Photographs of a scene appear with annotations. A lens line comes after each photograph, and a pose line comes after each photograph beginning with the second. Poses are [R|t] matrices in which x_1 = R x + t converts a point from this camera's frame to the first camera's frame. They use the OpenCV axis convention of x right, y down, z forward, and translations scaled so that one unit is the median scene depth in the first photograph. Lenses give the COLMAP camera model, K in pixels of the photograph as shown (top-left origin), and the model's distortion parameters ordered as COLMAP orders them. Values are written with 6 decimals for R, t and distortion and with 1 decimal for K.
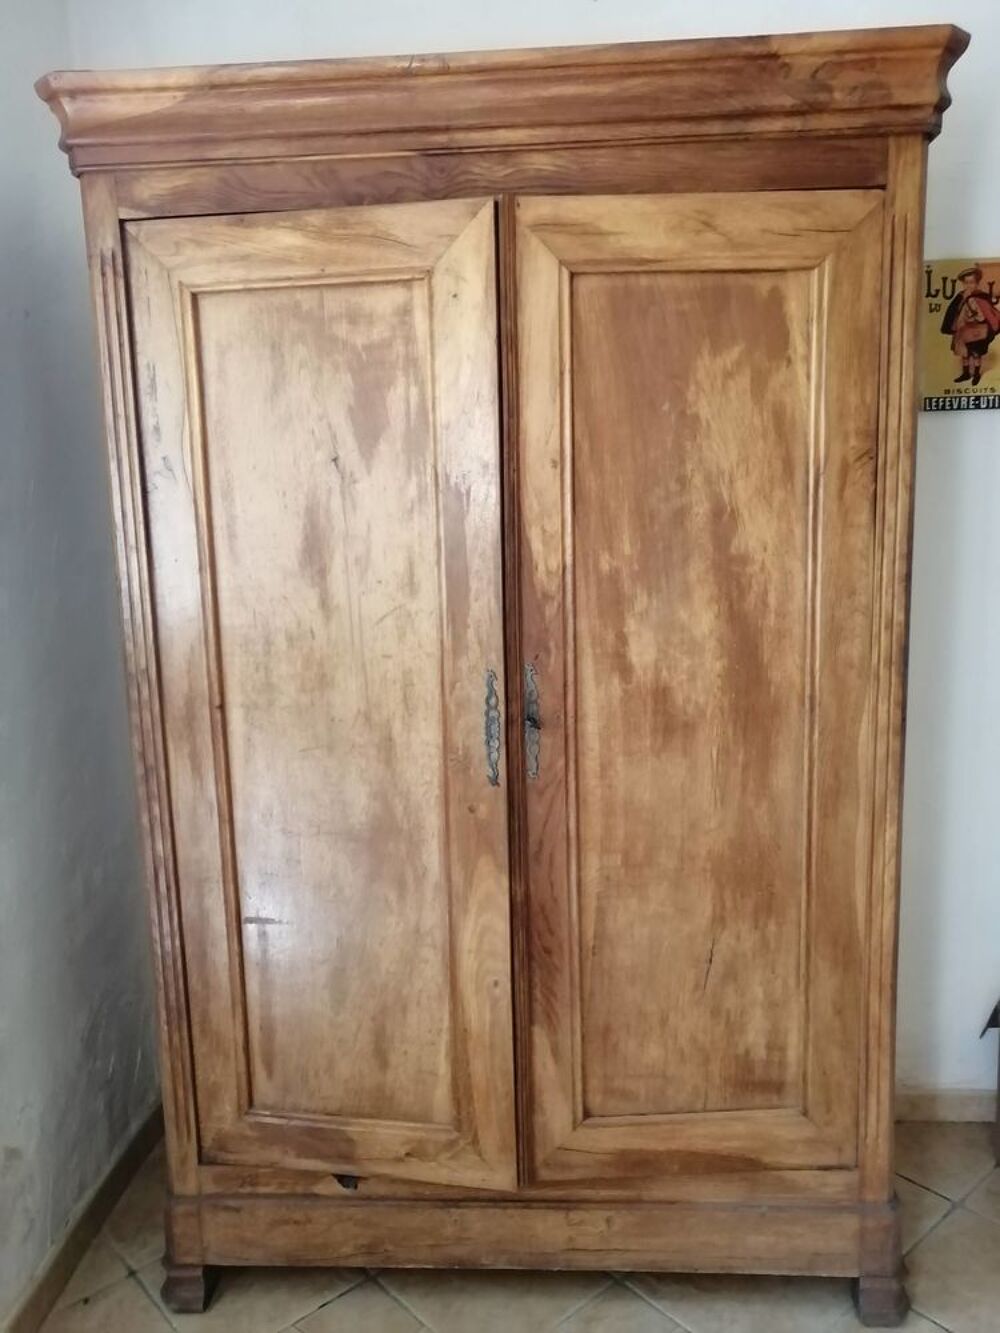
lens RADIAL K [[1046.3, 0, 500.0], [0, 1046.3, 666.5], [0, 0, 1]] dist [0.000675, 0.001106]
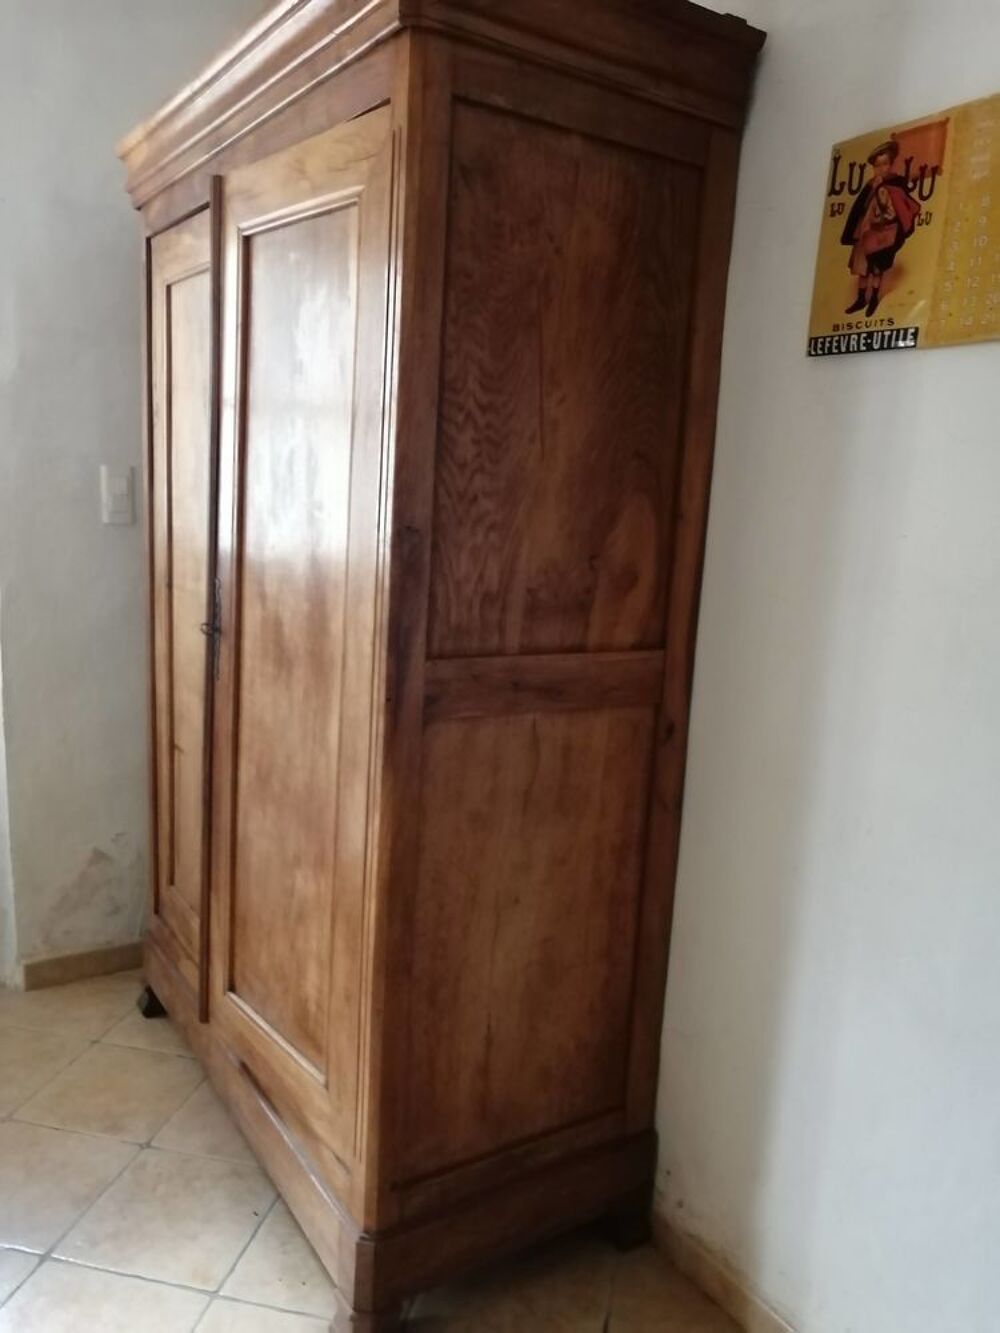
lens RADIAL K [[1046.3, 0, 500.0], [0, 1046.3, 666.5], [0, 0, 1]] dist [0.000675, 0.001106]
pose [[0.593674, 0.200988, -0.779201, 0.892710], [-0.201885, 0.974538, 0.097558, -0.064467], [0.778970, 0.099391, 0.619135, 0.414944]]
